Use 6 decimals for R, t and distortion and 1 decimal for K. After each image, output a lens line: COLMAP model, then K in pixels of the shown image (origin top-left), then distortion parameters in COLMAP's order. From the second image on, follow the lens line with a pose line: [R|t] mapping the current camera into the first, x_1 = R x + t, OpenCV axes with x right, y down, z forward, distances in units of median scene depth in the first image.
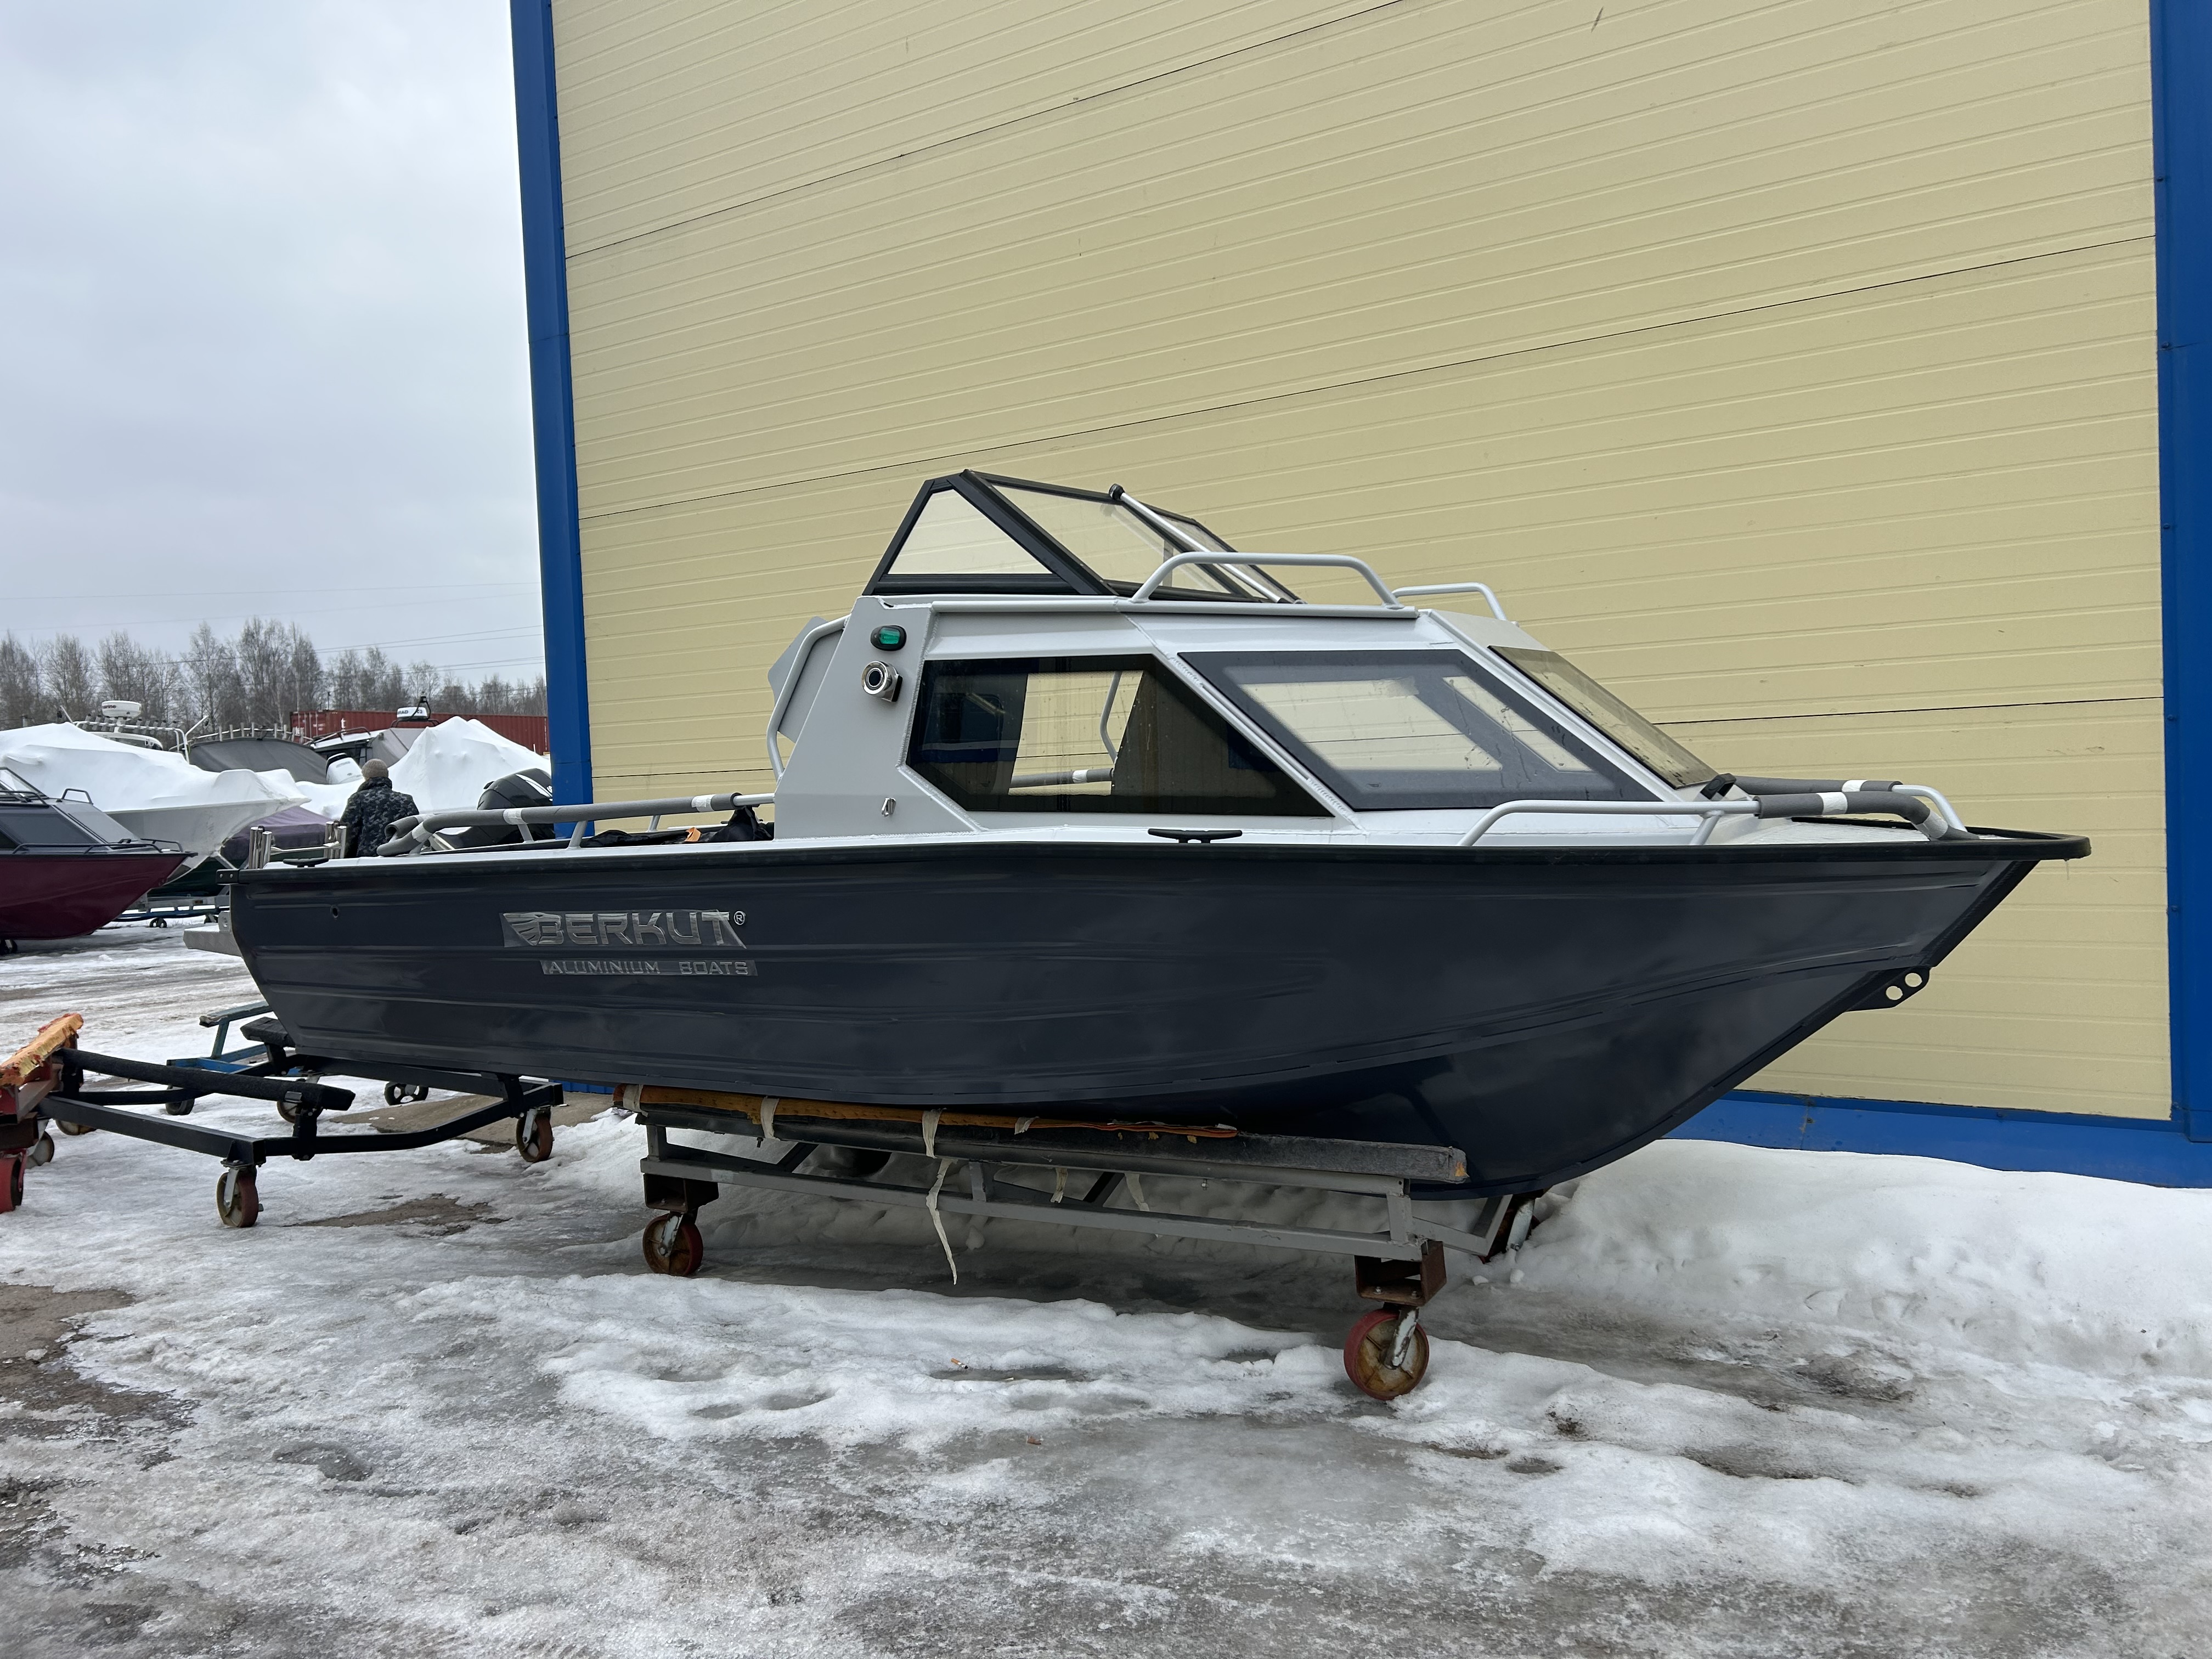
lens RADIAL K [[1666.8, 0, 1113.6], [0, 1666.8, 825.2], [0, 0, 1]] dist [0.053623, -0.053730]
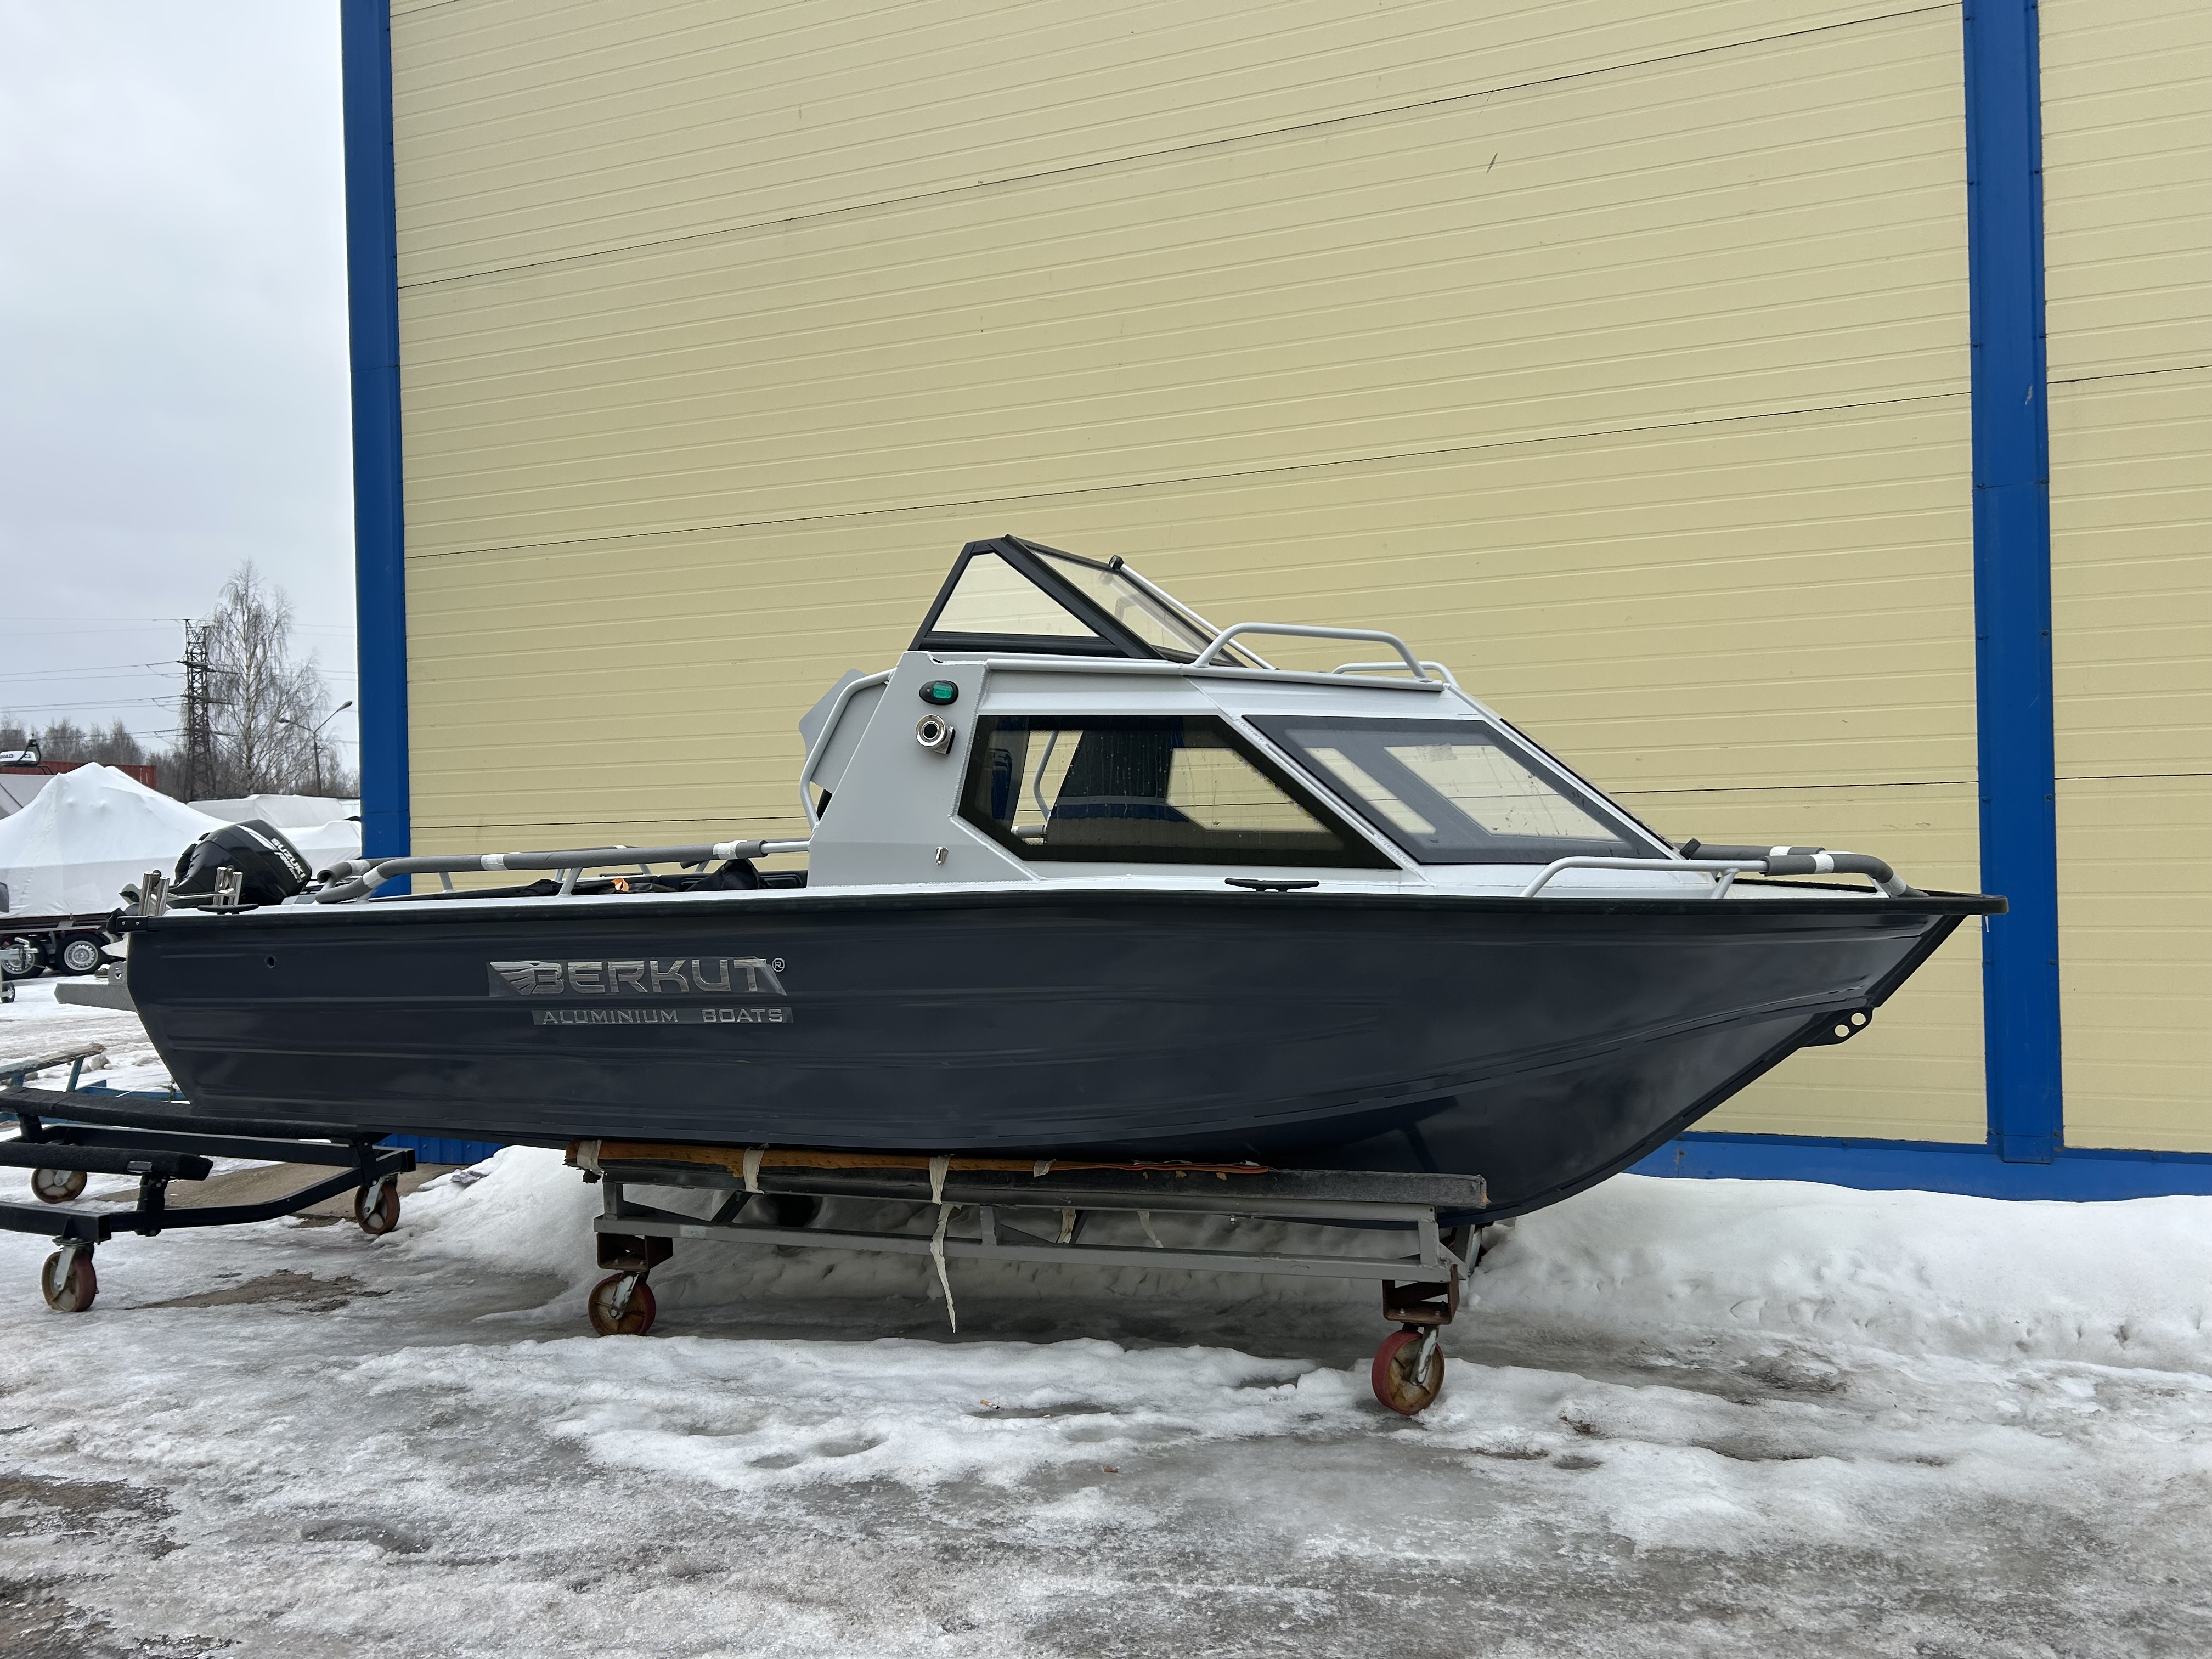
lens RADIAL K [[1666.8, 0, 1105.5], [0, 1666.8, 828.0], [0, 0, 1]] dist [0.053623, -0.053730]
pose [[0.979033, 0.018785, 0.202833, -0.236755], [-0.010747, 0.999115, -0.040656, 0.011973], [-0.203417, 0.037624, 0.978369, -0.024519]]
